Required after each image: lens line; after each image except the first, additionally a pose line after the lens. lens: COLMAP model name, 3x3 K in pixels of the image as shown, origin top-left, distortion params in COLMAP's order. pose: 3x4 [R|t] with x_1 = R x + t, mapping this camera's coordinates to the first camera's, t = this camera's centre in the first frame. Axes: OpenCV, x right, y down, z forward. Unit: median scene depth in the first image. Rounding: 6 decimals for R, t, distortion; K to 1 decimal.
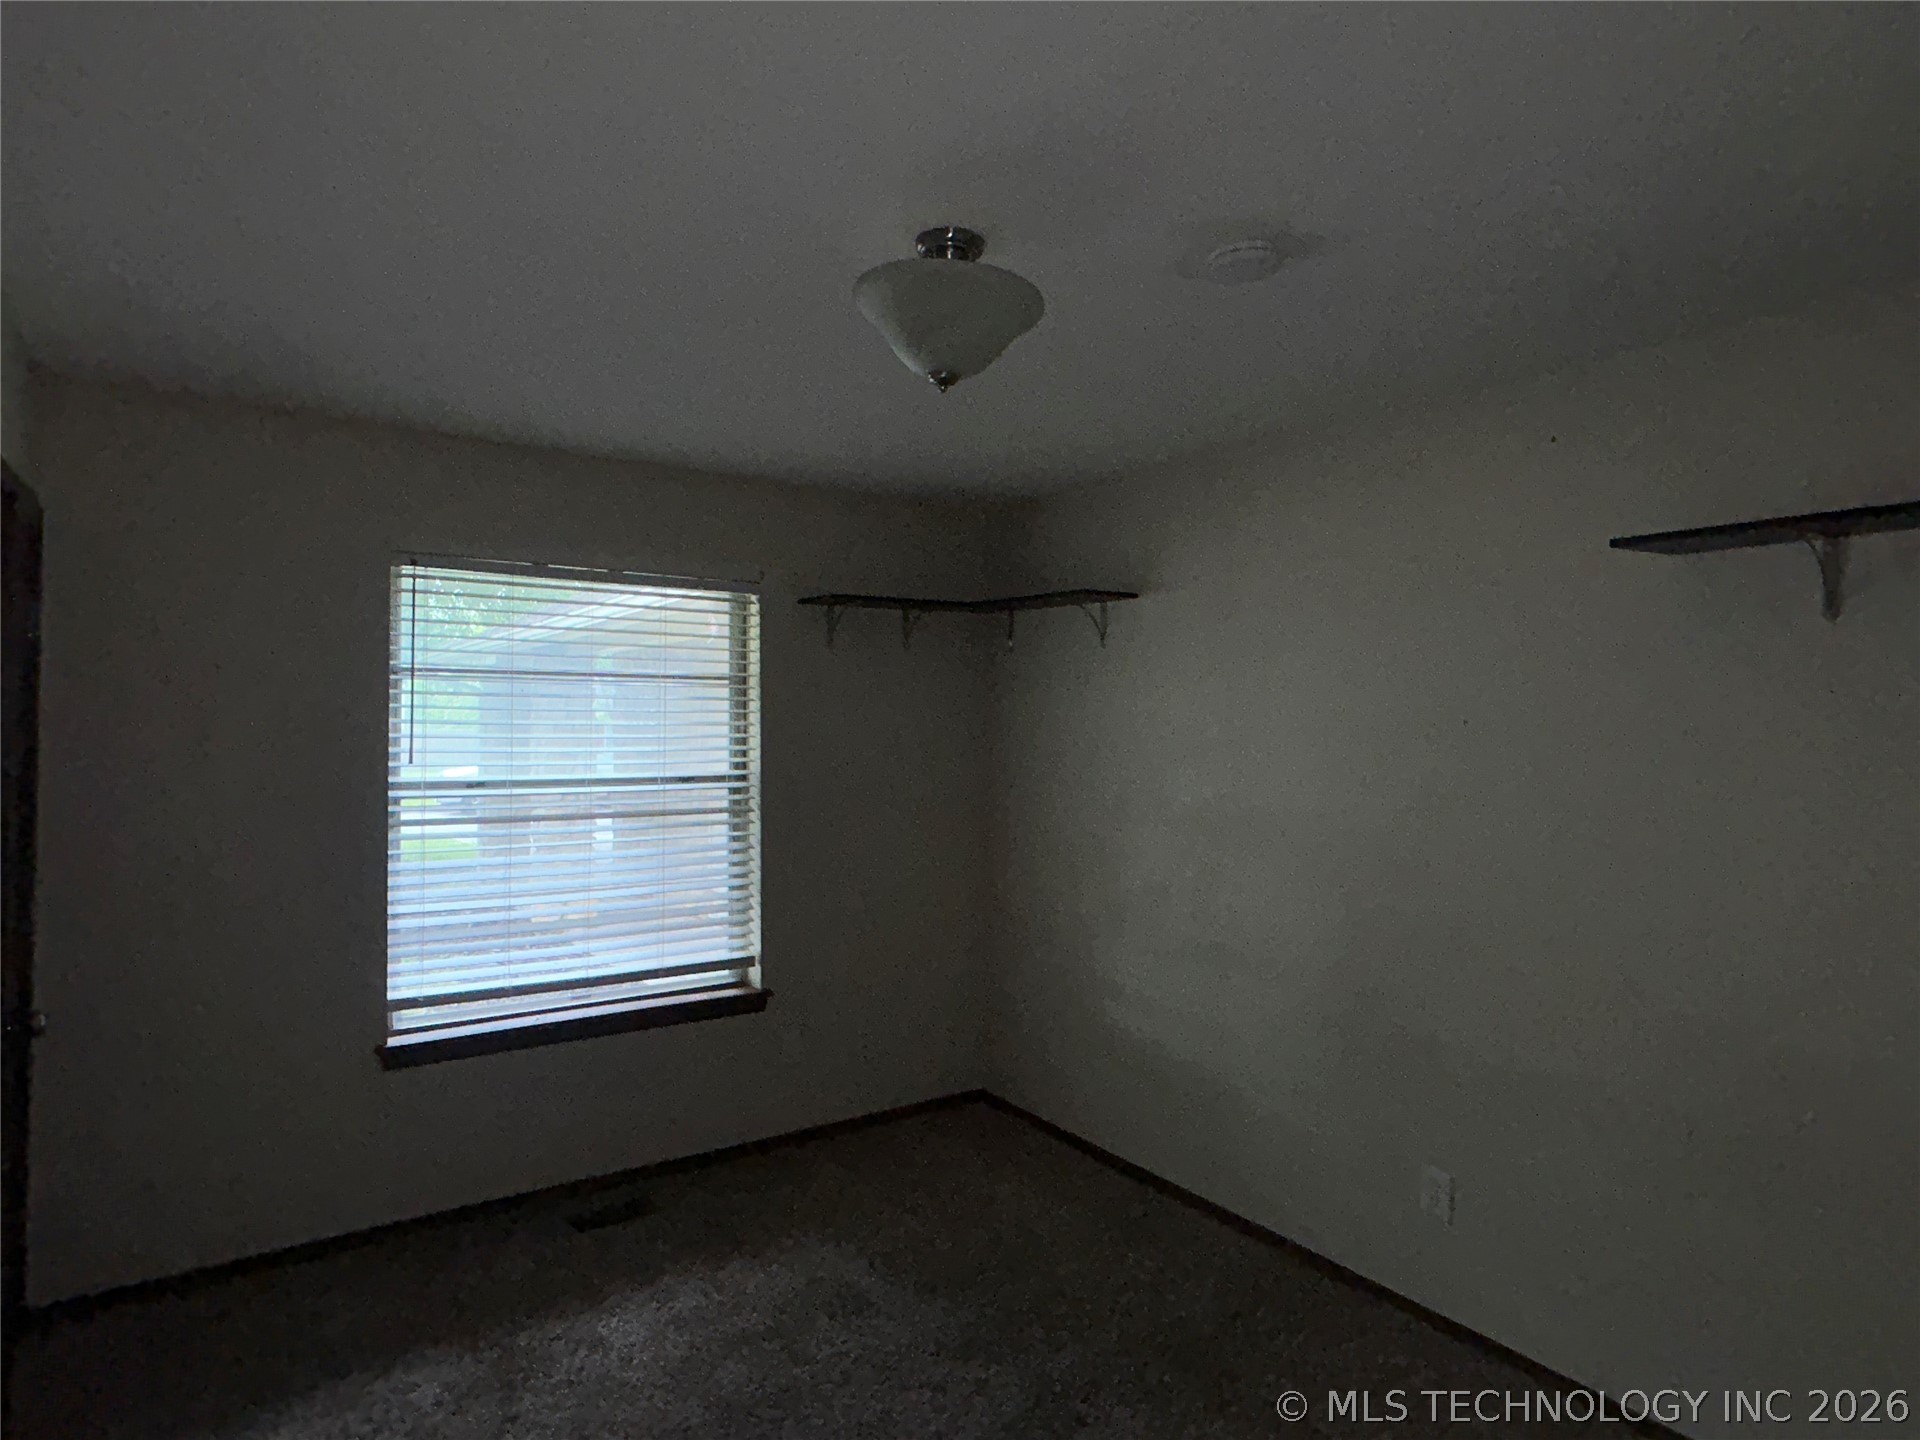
lens RADIAL K [[1103.3, 0, 960.0], [0, 1103.3, 720.0], [0, 0, 1]] dist [-0.001724, -0.000438]
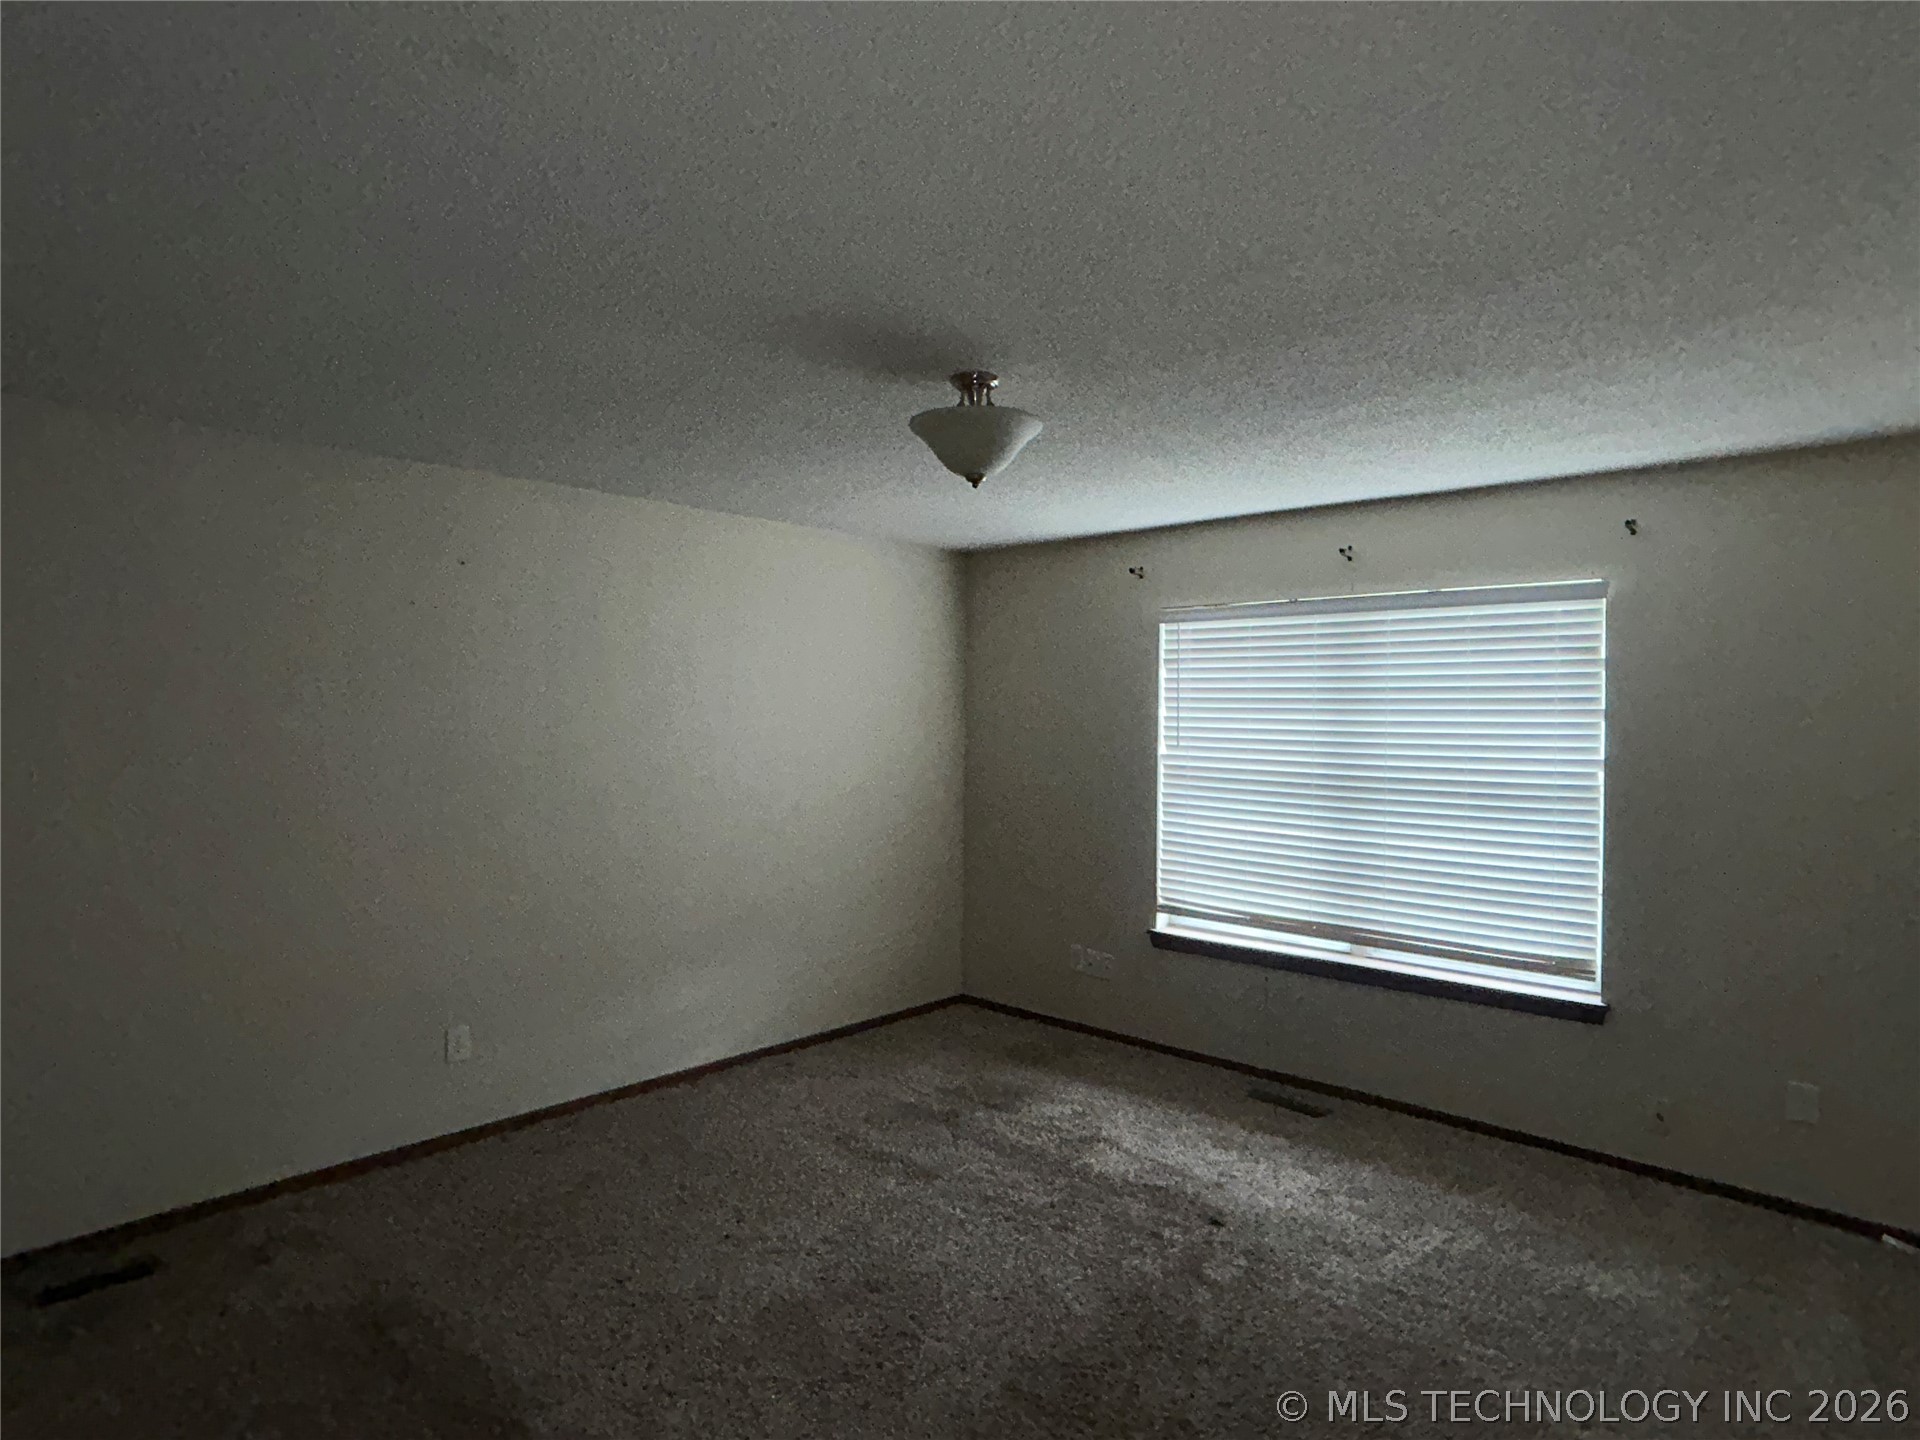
lens RADIAL K [[1103.3, 0, 960.0], [0, 1103.3, 720.0], [0, 0, 1]] dist [-0.001724, -0.000438]
pose [[0.230957, 0.020998, -0.972737, 0.677600], [0.015263, 0.999566, 0.025201, -0.043029], [0.972844, -0.020668, 0.230536, 0.239418]]
